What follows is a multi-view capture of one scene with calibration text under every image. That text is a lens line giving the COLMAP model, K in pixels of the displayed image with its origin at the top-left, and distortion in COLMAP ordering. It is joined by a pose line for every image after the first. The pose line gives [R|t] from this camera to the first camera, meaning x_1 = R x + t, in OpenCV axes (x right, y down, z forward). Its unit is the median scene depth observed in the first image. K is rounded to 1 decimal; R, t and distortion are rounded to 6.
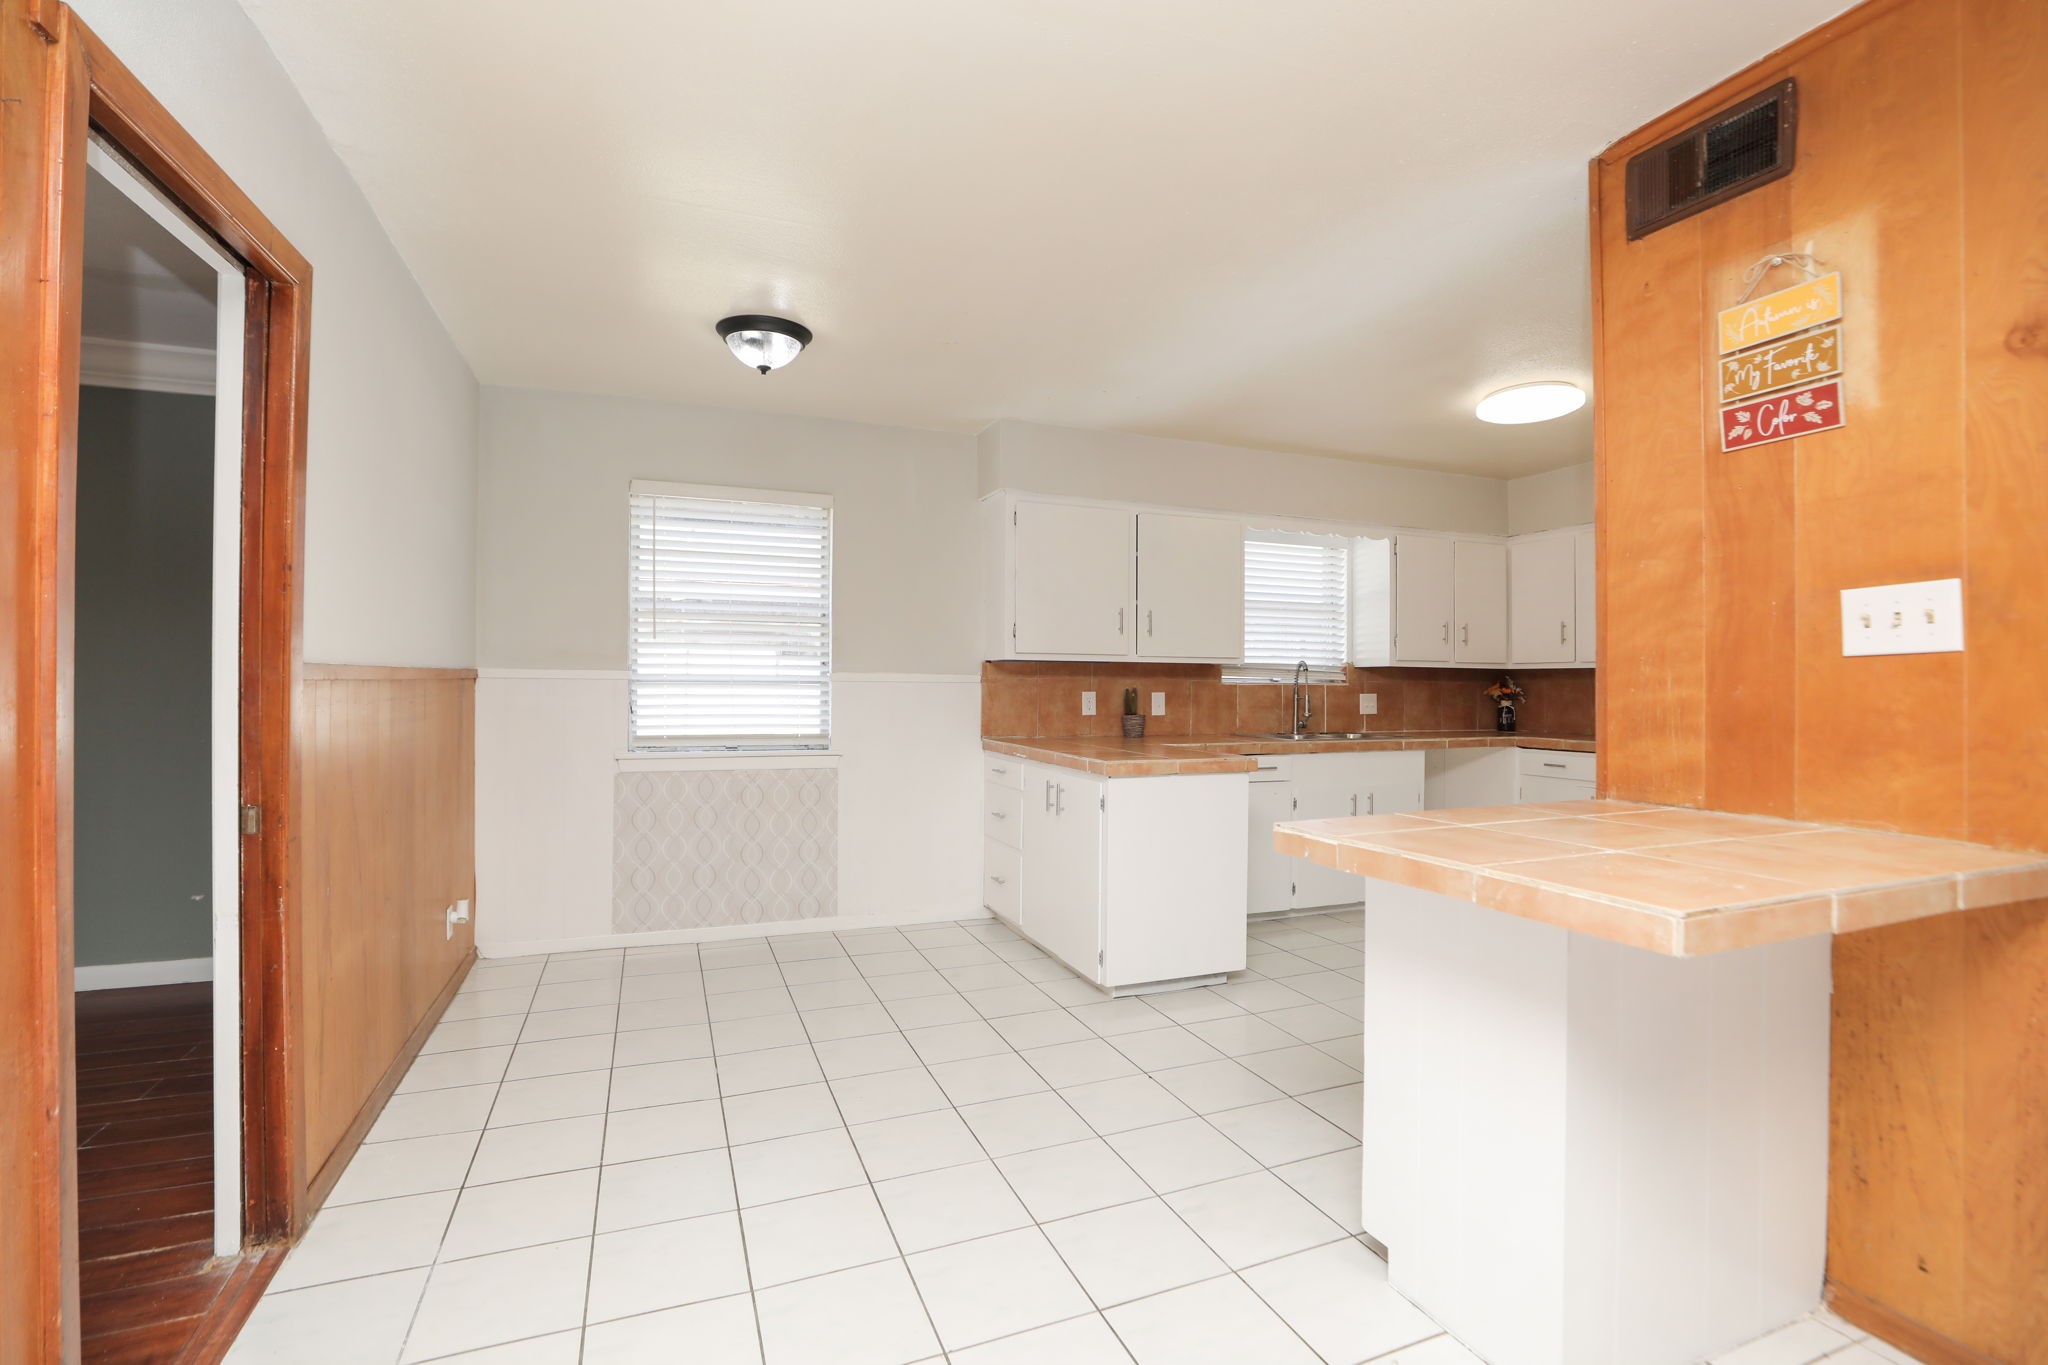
lens RADIAL K [[938.0, 0, 1036.3], [0, 938.0, 682.7], [0, 0, 1]] dist [-0.028693, 0.003325]
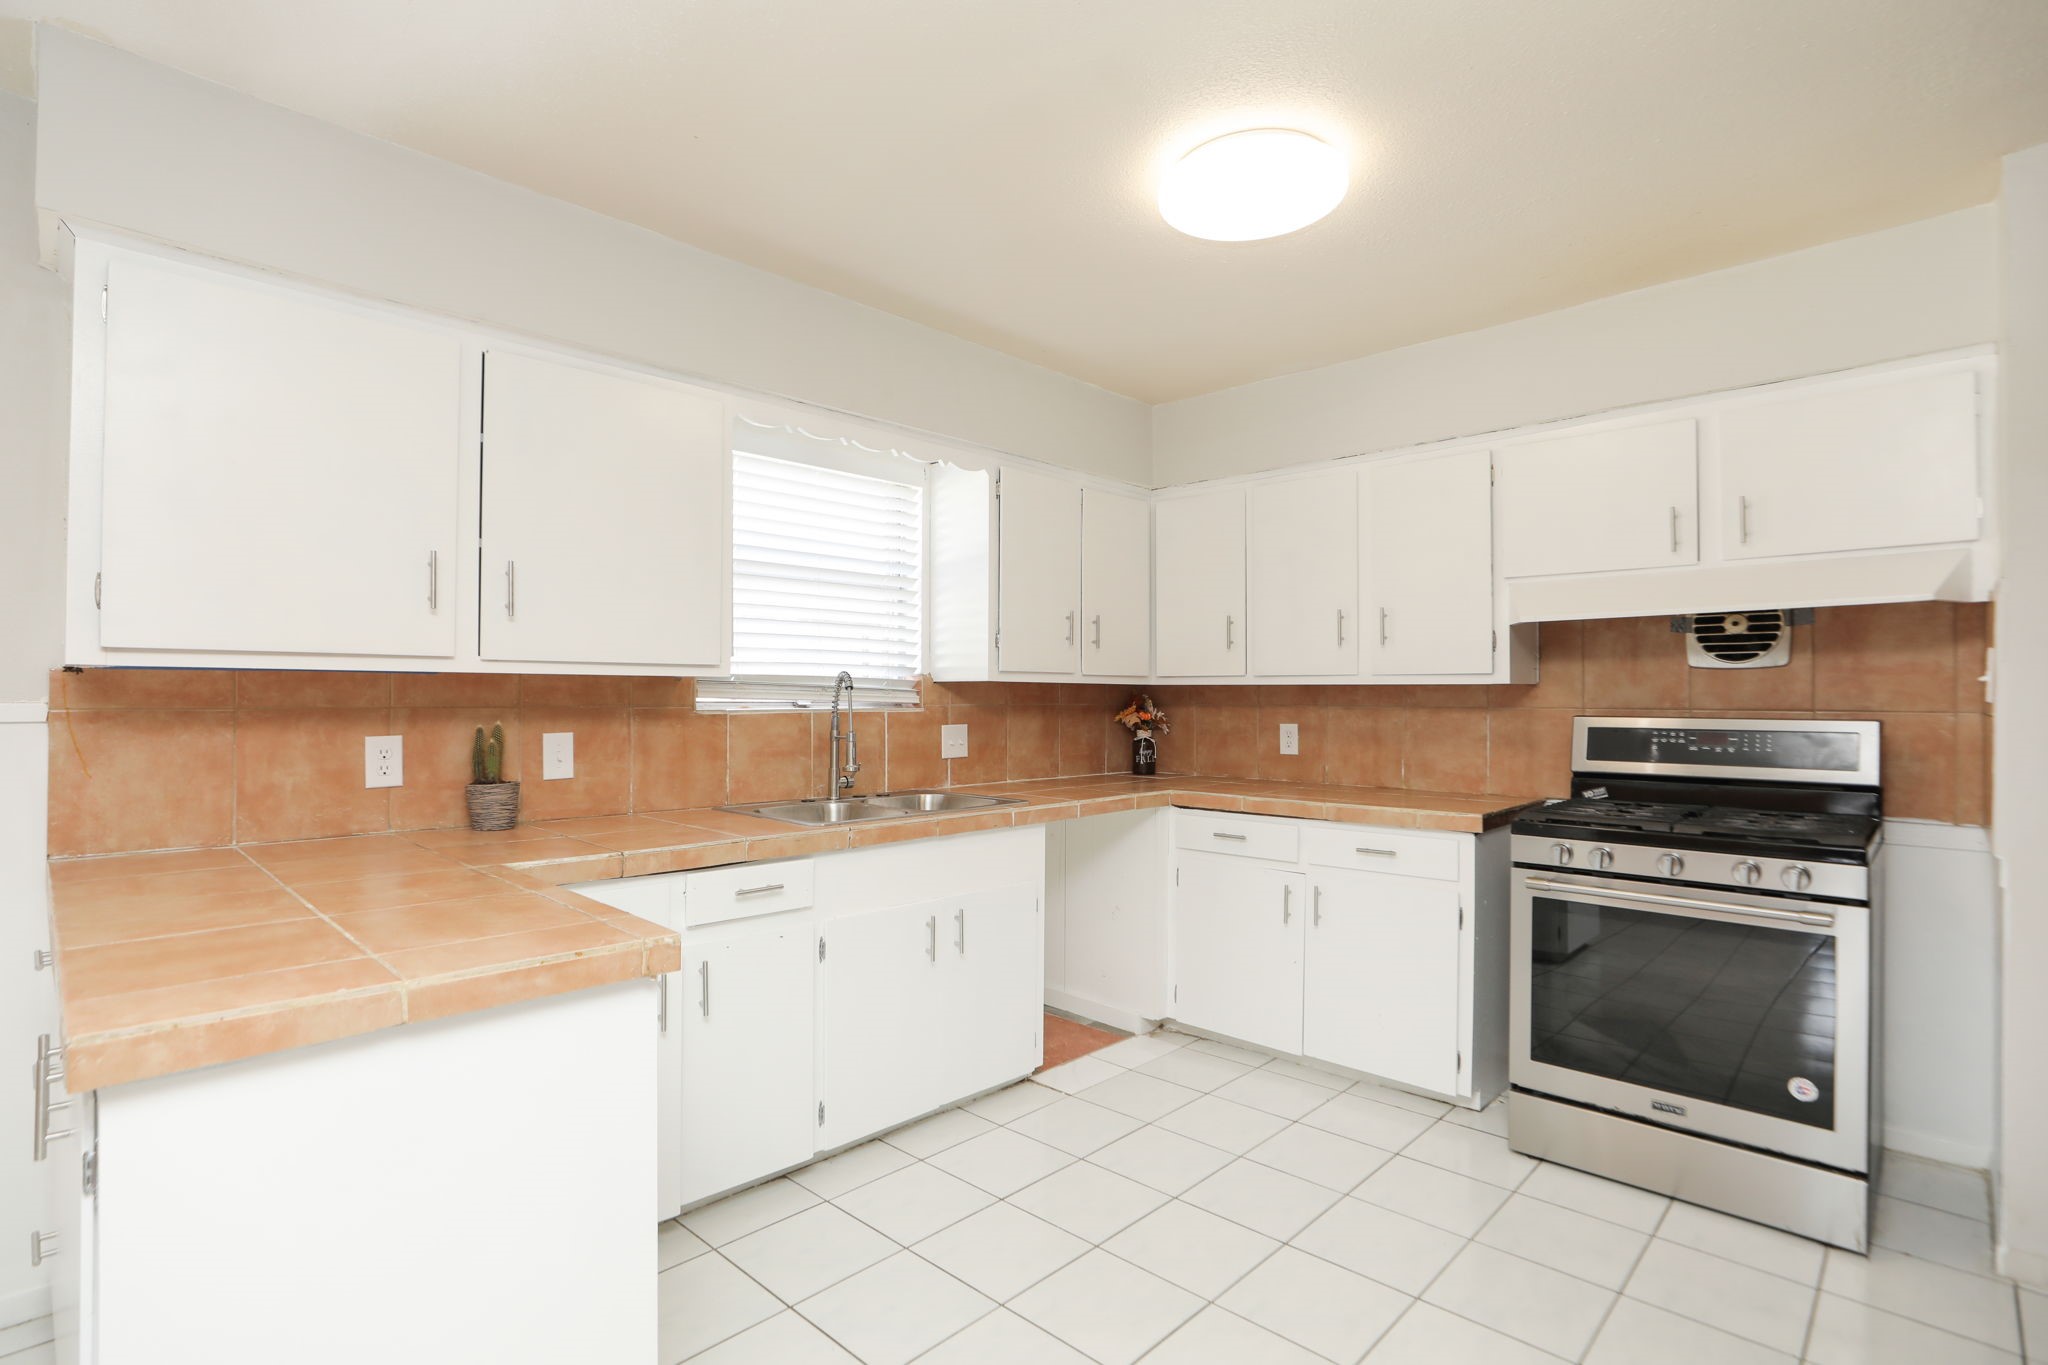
lens RADIAL K [[989.3, 0, 1023.6], [0, 989.3, 685.4], [0, 0, 1]] dist [-0.032557, 0.003054]
pose [[0.914899, 0.001485, 0.403680, 0.155158], [-0.000423, 0.999996, -0.002721, -0.014655], [-0.403682, 0.002319, 0.914896, 0.447362]]
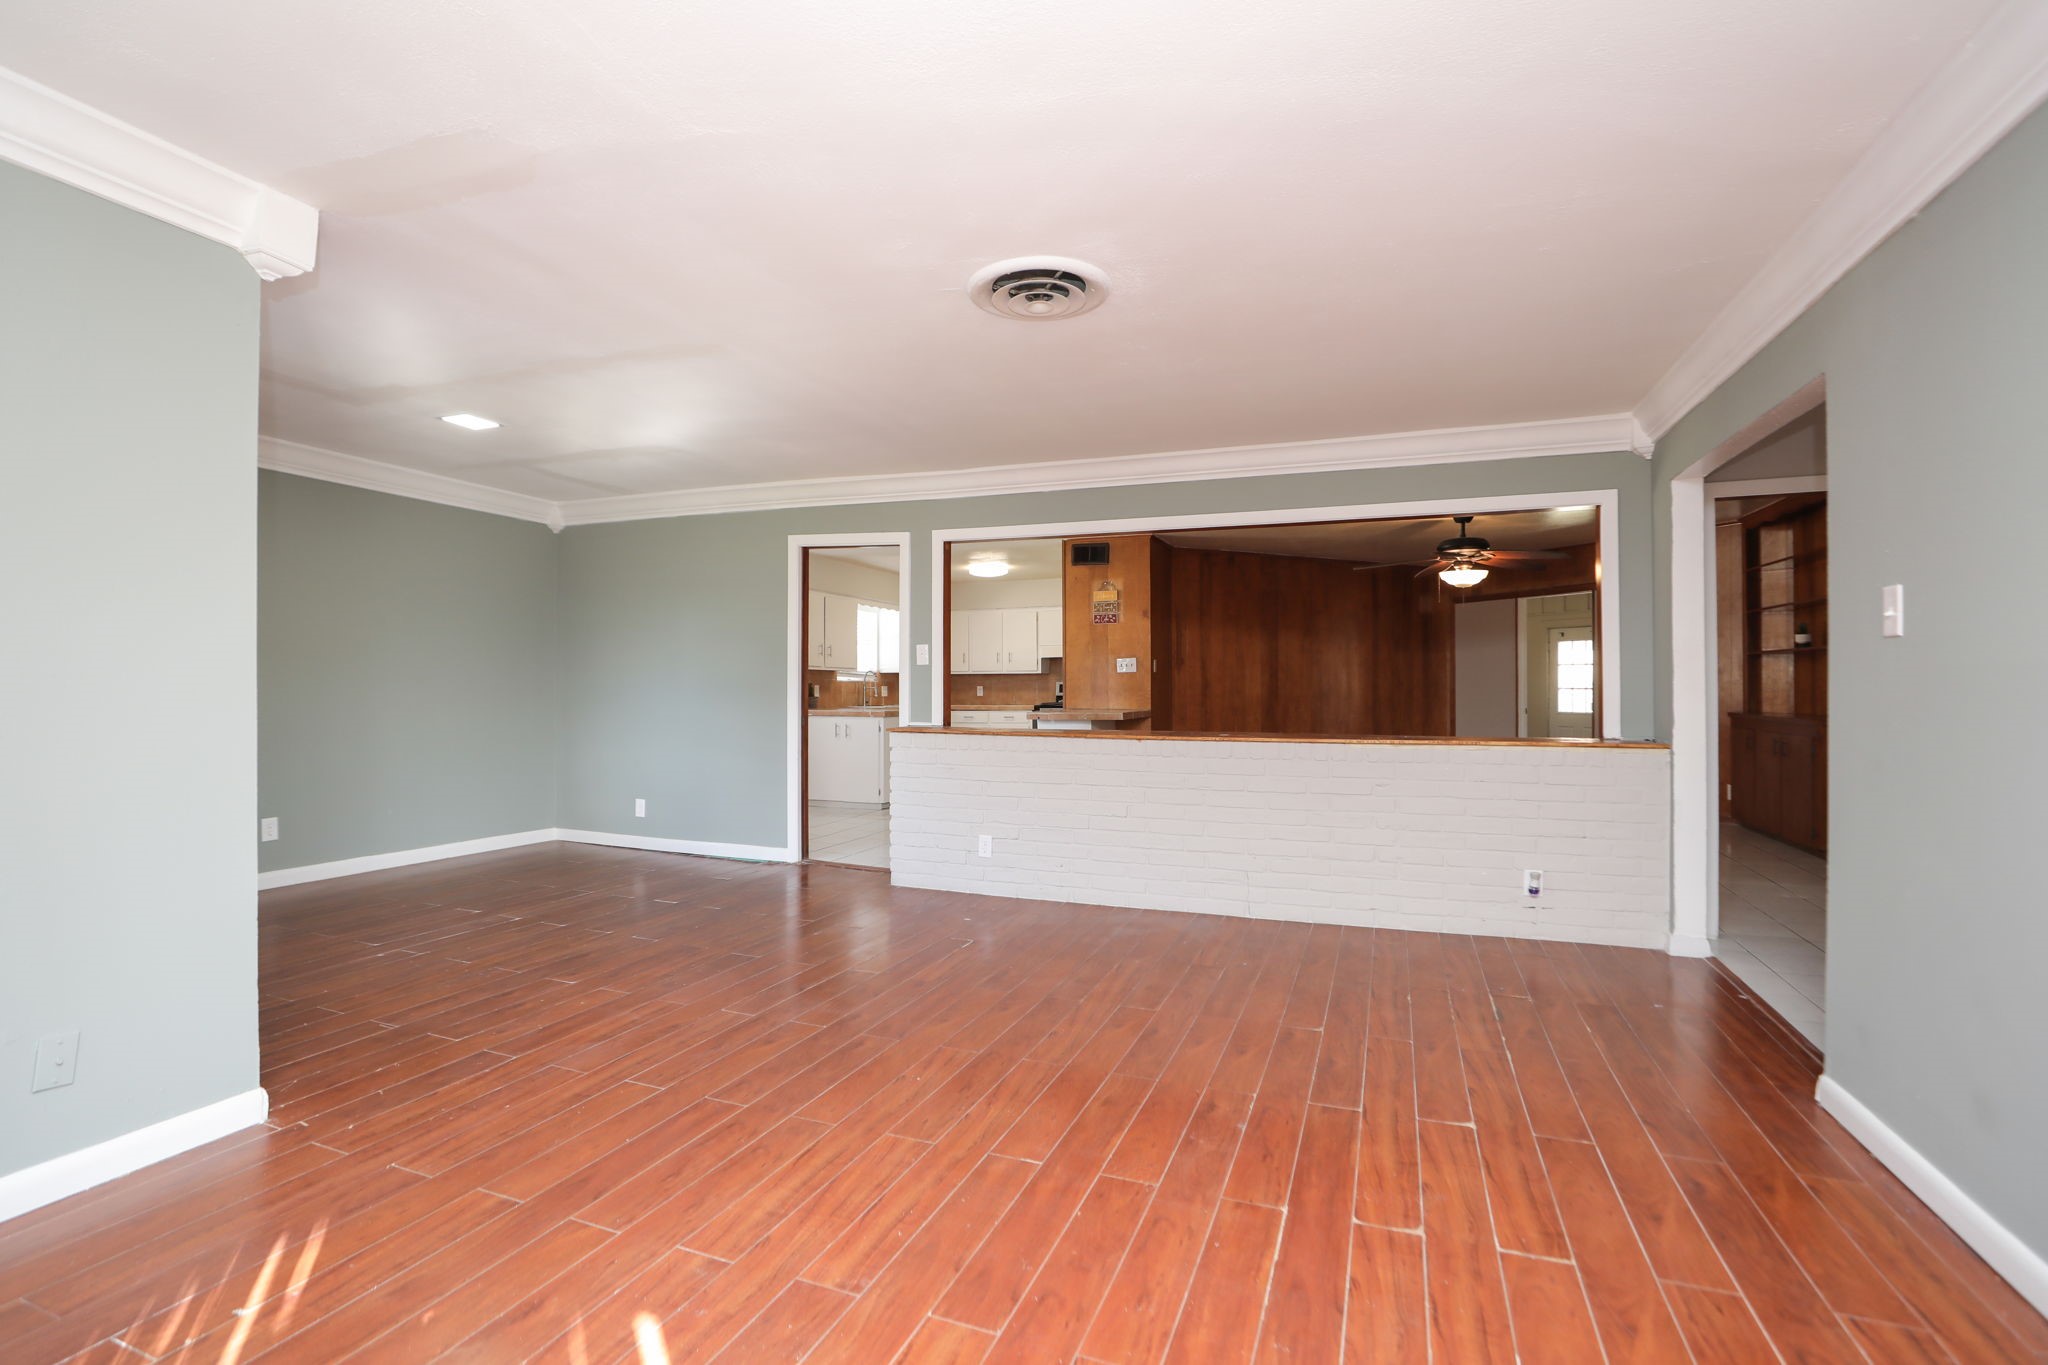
lens RADIAL K [[989.3, 0, 1006.8], [0, 989.3, 638.1], [0, 0, 1]] dist [-0.032557, 0.003054]
pose [[0.698237, 0.032028, 0.715150, -1.136391], [0.002460, 0.998885, -0.047137, 0.011164], [-0.715862, 0.034672, 0.697380, -0.768953]]
